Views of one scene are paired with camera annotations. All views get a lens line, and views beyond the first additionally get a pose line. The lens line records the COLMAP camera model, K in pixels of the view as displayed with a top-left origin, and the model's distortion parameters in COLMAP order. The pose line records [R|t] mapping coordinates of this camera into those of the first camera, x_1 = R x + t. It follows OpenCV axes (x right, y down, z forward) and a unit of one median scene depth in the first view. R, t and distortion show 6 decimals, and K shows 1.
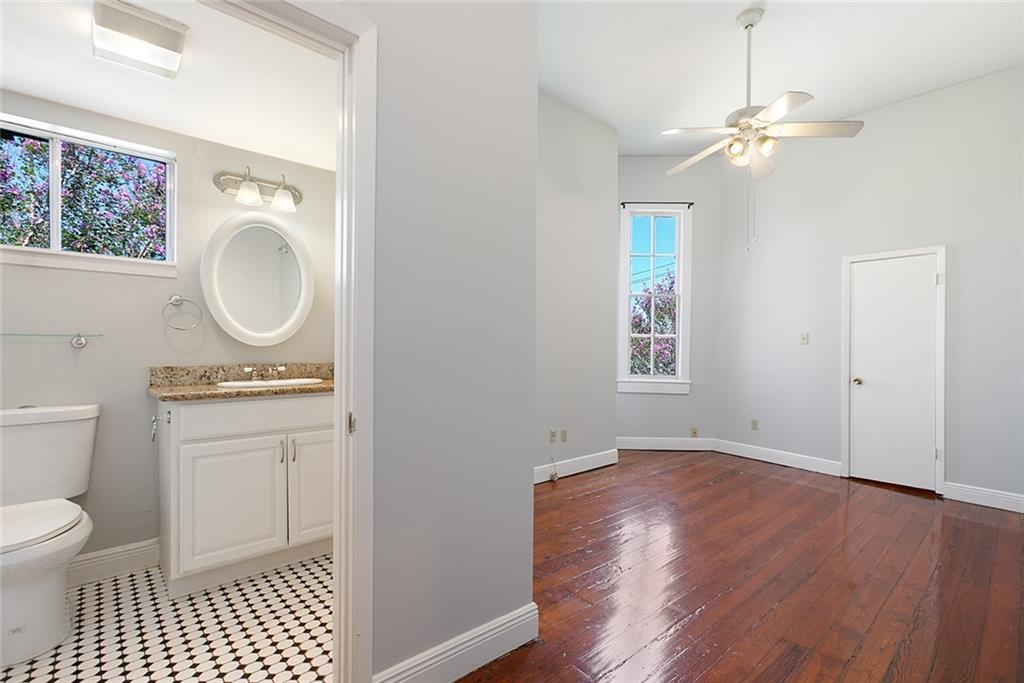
lens RADIAL K [[466.3, 0, 523.0], [0, 466.3, 344.9], [0, 0, 1]] dist [-0.000622, 0.000897]
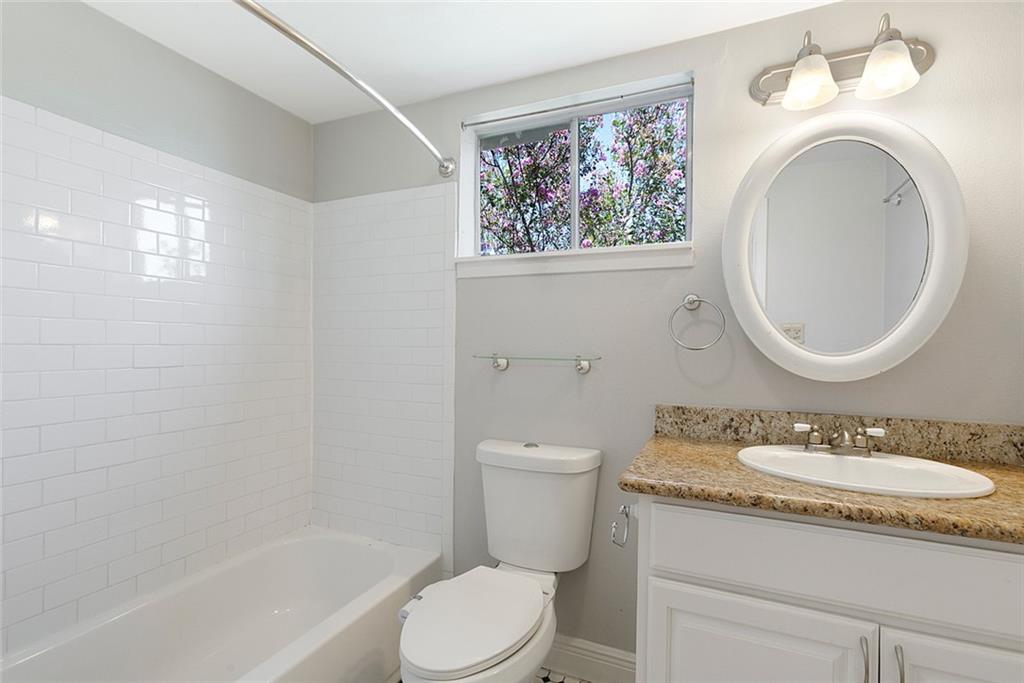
lens RADIAL K [[508.2, 0, 481.4], [0, 508.2, 350.2], [0, 0, 1]] dist [-0.001125, 0.001079]
pose [[0.390271, 0.011318, -0.920630, -0.218951], [-0.000732, 0.999928, 0.011982, -0.038173], [0.920700, -0.004003, 0.390251, 0.466903]]
